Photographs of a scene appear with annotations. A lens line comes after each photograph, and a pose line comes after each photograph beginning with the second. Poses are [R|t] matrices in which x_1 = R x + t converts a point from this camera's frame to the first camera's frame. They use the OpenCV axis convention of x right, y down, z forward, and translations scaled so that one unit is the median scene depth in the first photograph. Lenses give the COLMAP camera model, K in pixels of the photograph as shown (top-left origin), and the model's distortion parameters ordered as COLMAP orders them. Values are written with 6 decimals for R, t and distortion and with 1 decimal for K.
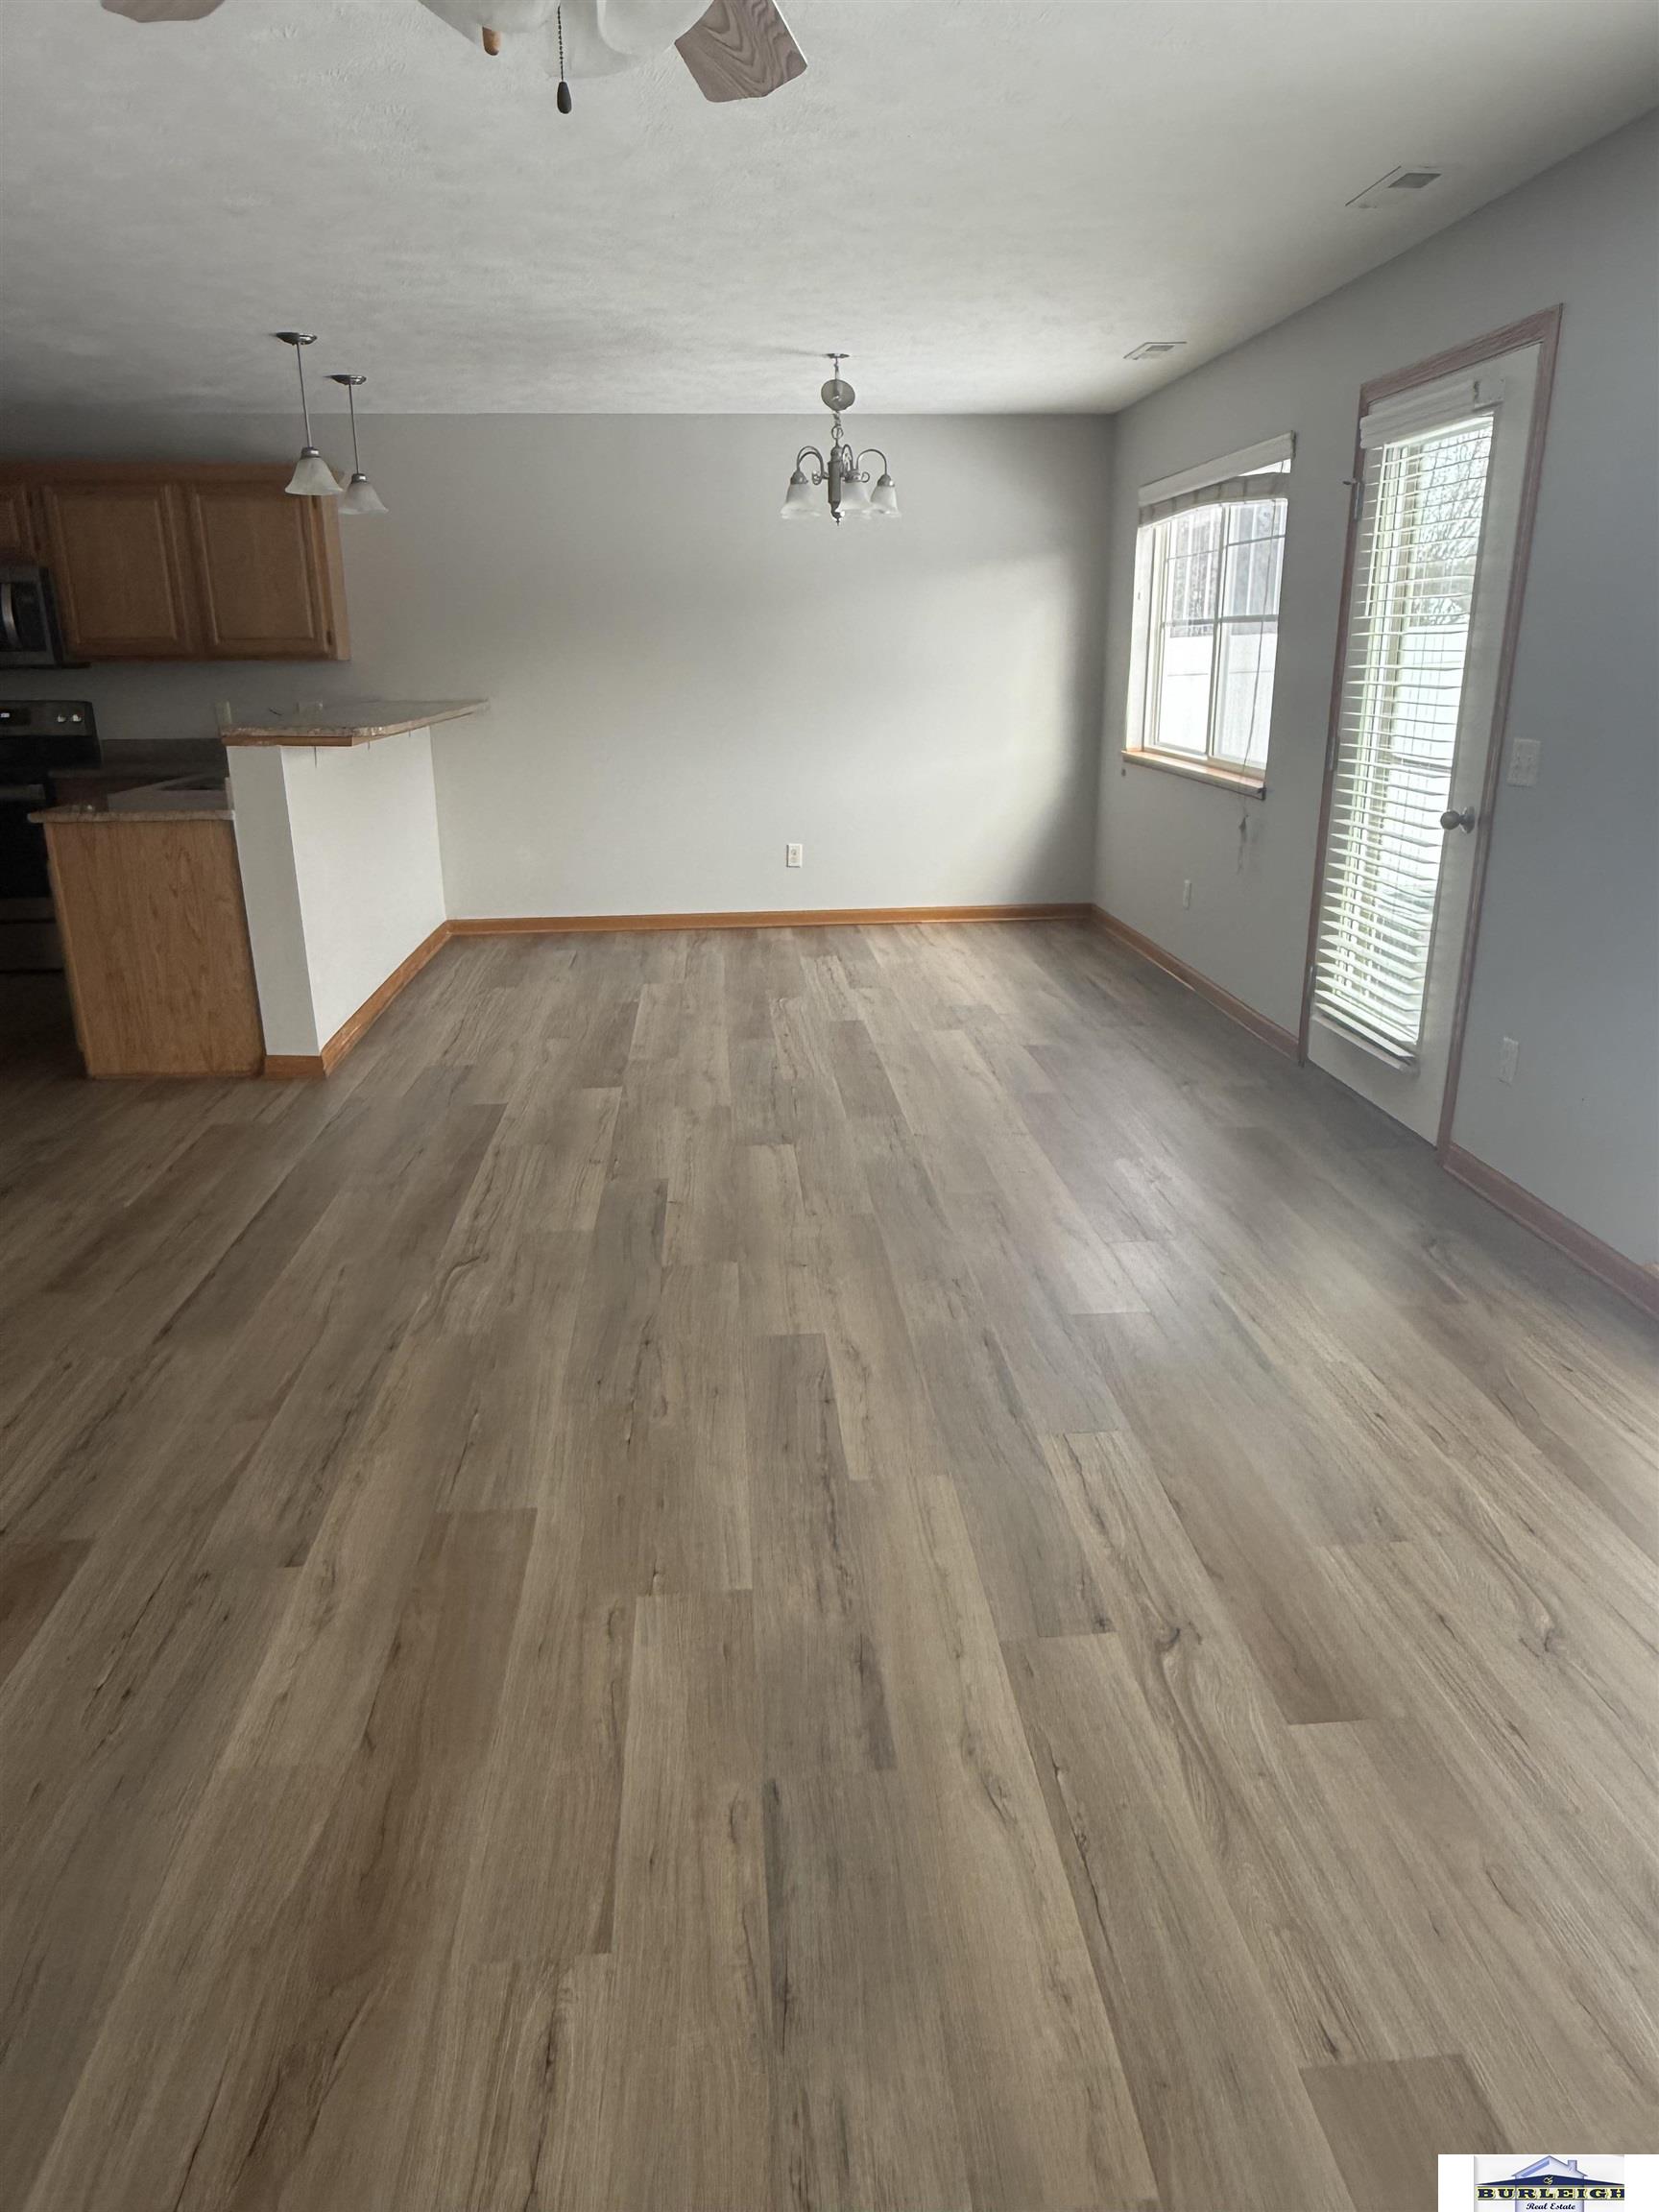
lens RADIAL K [[1434.8, 0, 827.9], [0, 1434.8, 1125.1], [0, 0, 1]] dist [0.008102, -0.000727]
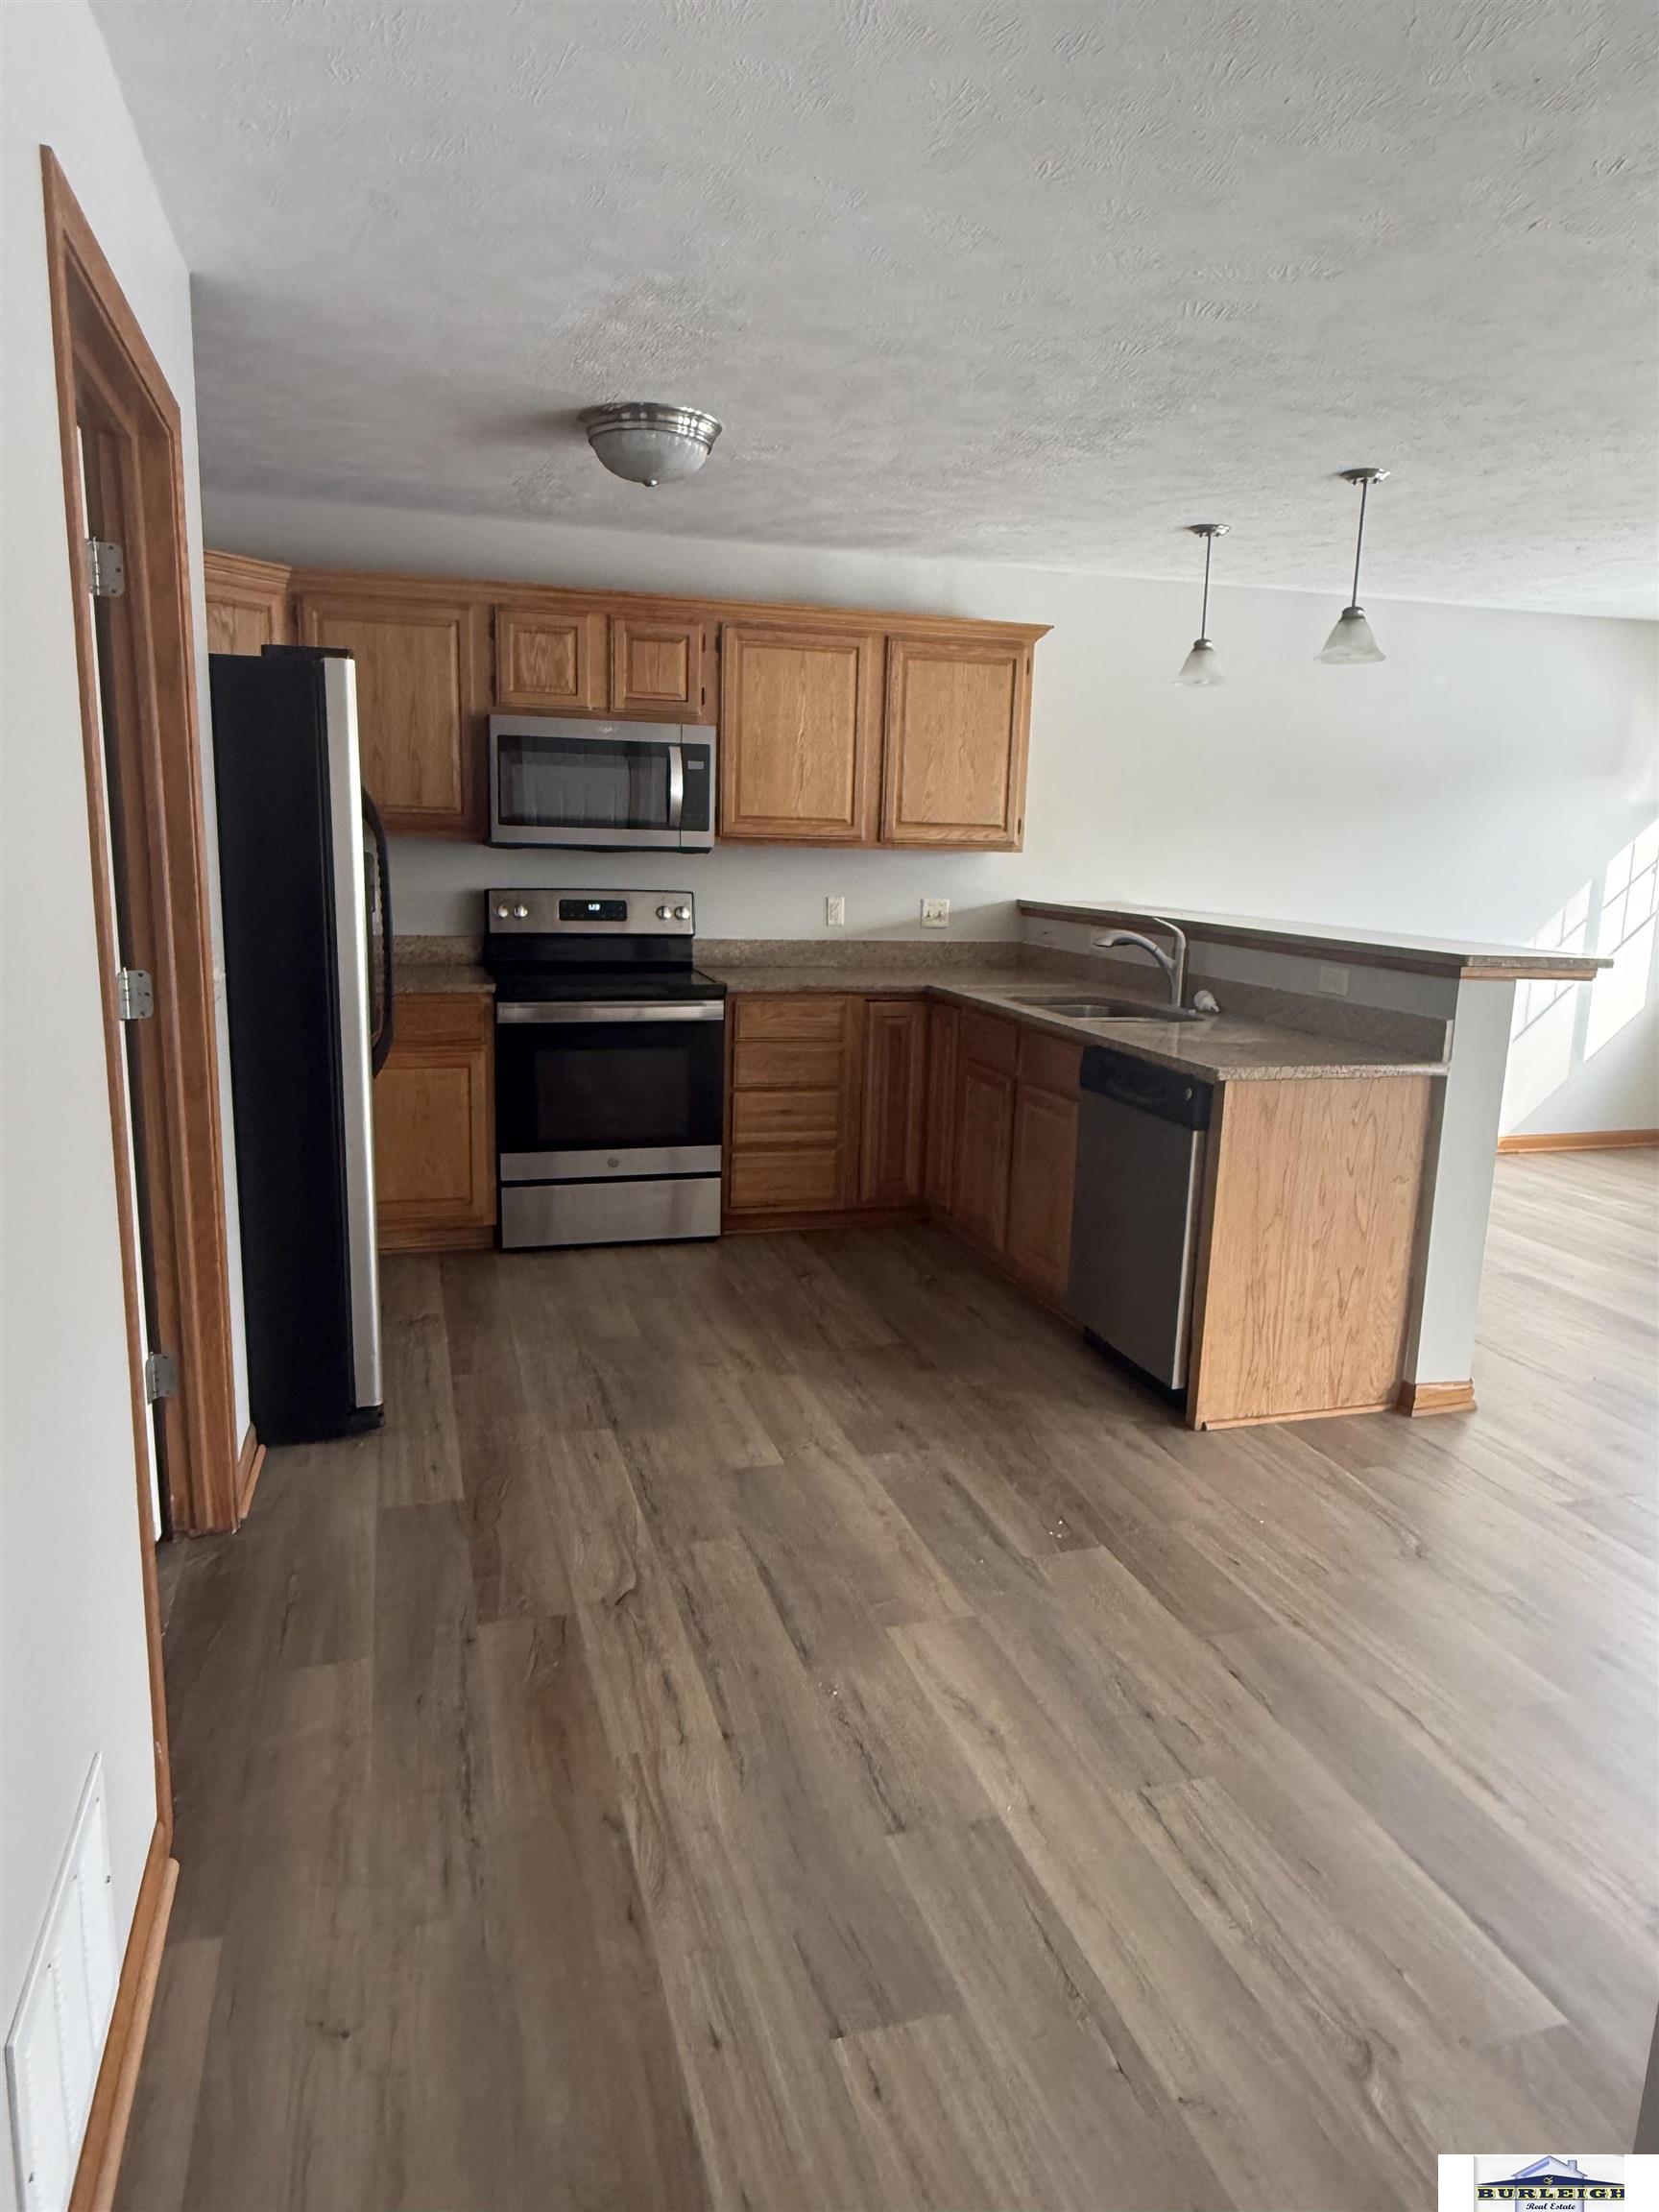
lens RADIAL K [[1434.8, 0, 829.3], [0, 1434.8, 1120.5], [0, 0, 1]] dist [0.008102, -0.000727]
pose [[0.976301, -0.007348, 0.216290, -0.852445], [0.033246, 0.992652, -0.116345, -0.108354], [-0.213846, 0.120778, 0.969372, 0.336245]]
